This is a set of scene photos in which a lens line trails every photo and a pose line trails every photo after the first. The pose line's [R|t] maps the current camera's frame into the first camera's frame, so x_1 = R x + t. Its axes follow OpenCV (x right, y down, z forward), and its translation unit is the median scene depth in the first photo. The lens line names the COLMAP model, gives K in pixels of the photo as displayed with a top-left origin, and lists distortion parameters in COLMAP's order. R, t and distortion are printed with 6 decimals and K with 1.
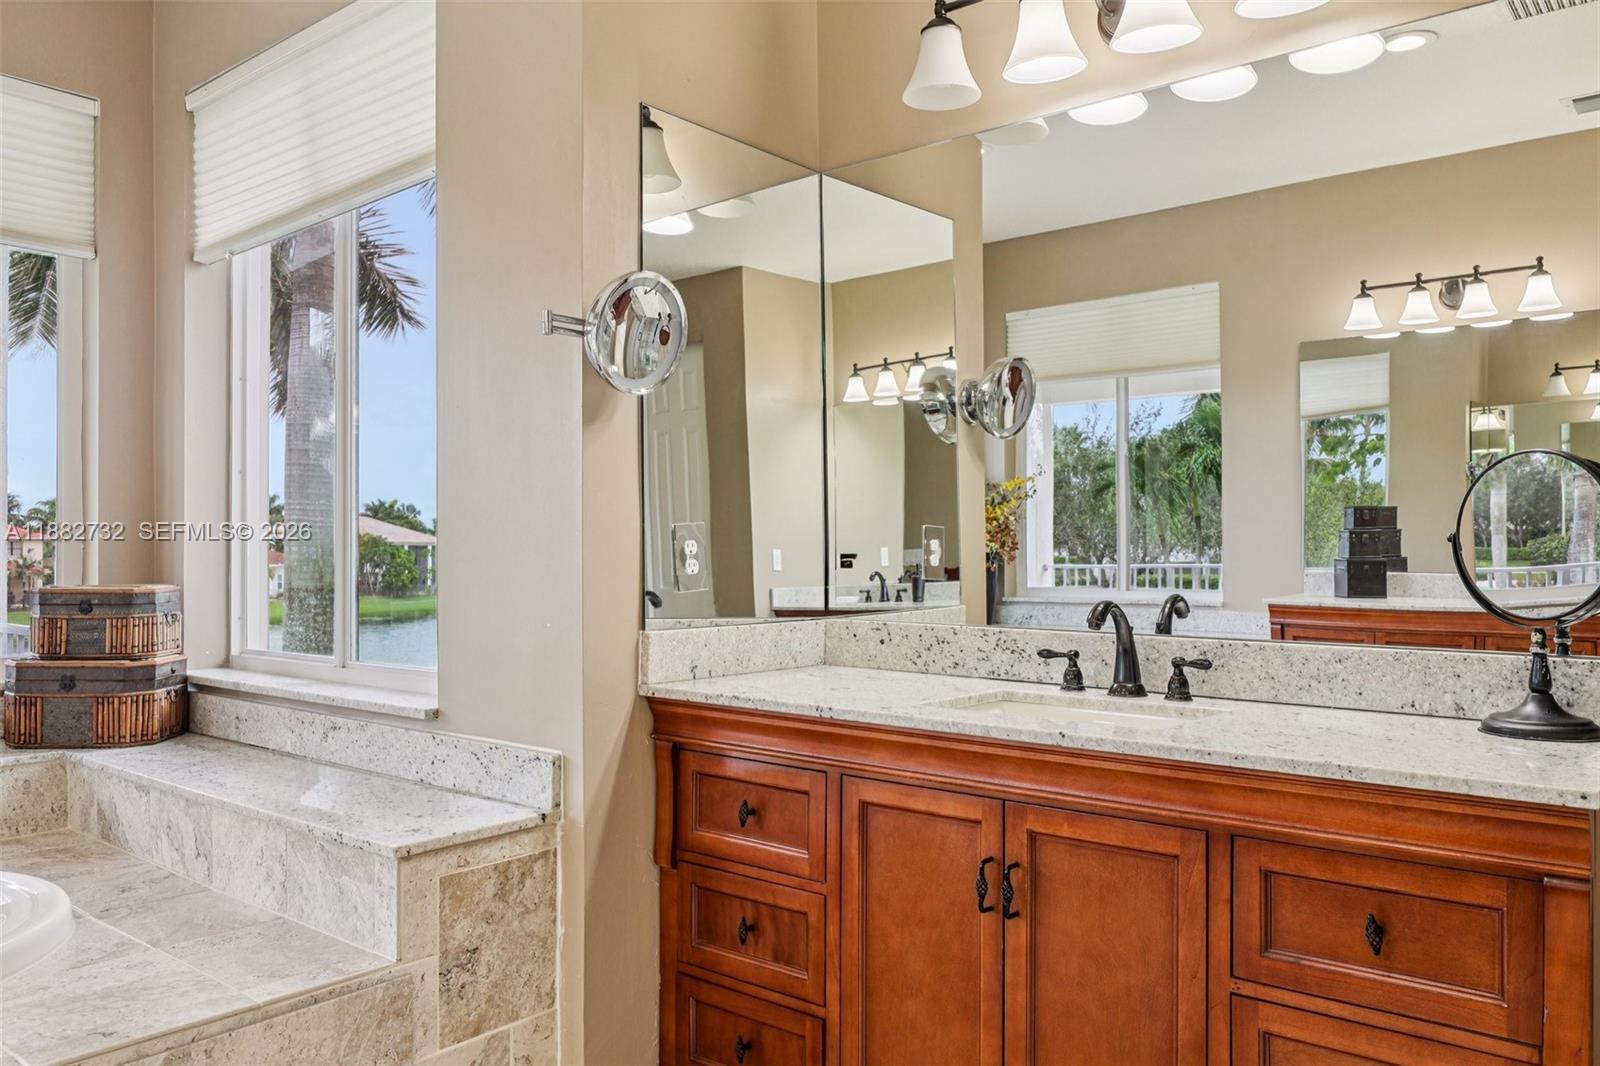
lens RADIAL K [[1182.4, 0, 801.4], [0, 1182.4, 544.2], [0, 0, 1]] dist [0.002290, -0.001985]
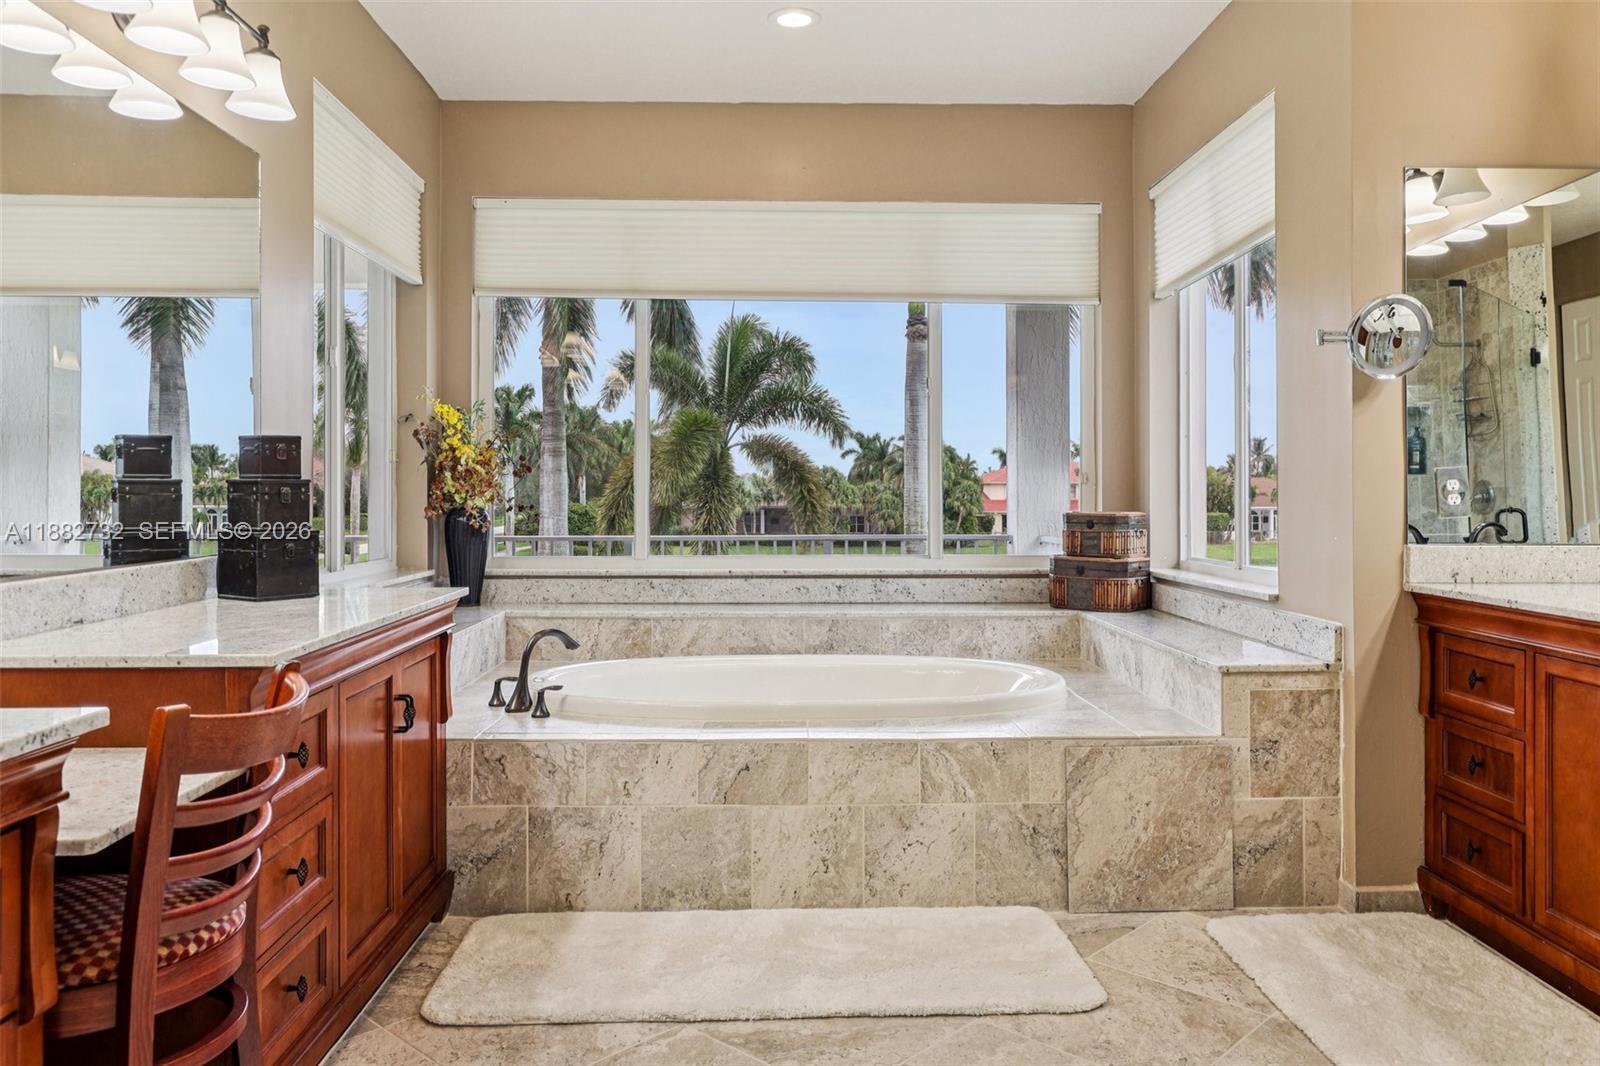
lens RADIAL K [[1131.0, 0, 801.6], [0, 1131.0, 488.3], [0, 0, 1]] dist [0.000943, -0.001092]
pose [[0.655156, -0.004455, -0.755481, 0.417266], [0.005249, 0.999985, -0.001345, 0.004492], [0.755476, -0.003084, 0.655169, -0.427985]]
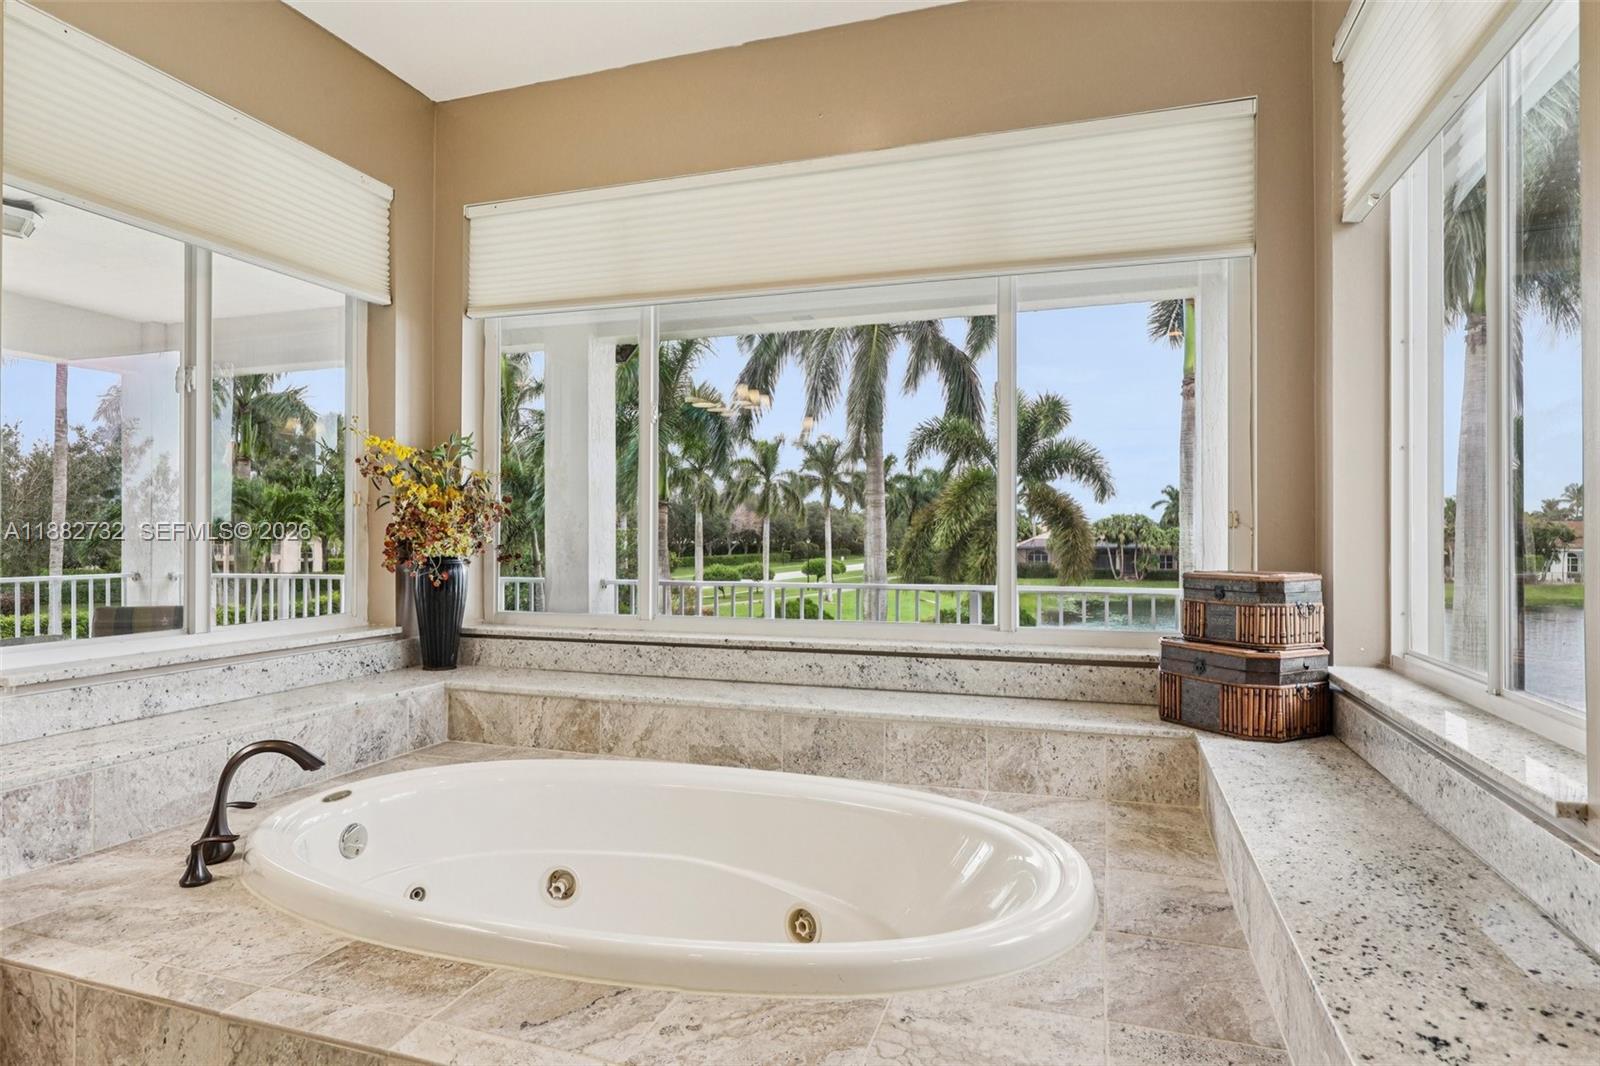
lens RADIAL K [[877.9, 0, 800.0], [0, 877.9, 533.0], [0, 0, 1]] dist [-0.000652, 0.000207]
pose [[0.364143, -0.004279, -0.931333, -0.048369], [0.005490, 0.999982, -0.002448, 0.002689], [0.931327, -0.004222, 0.364160, 0.530785]]
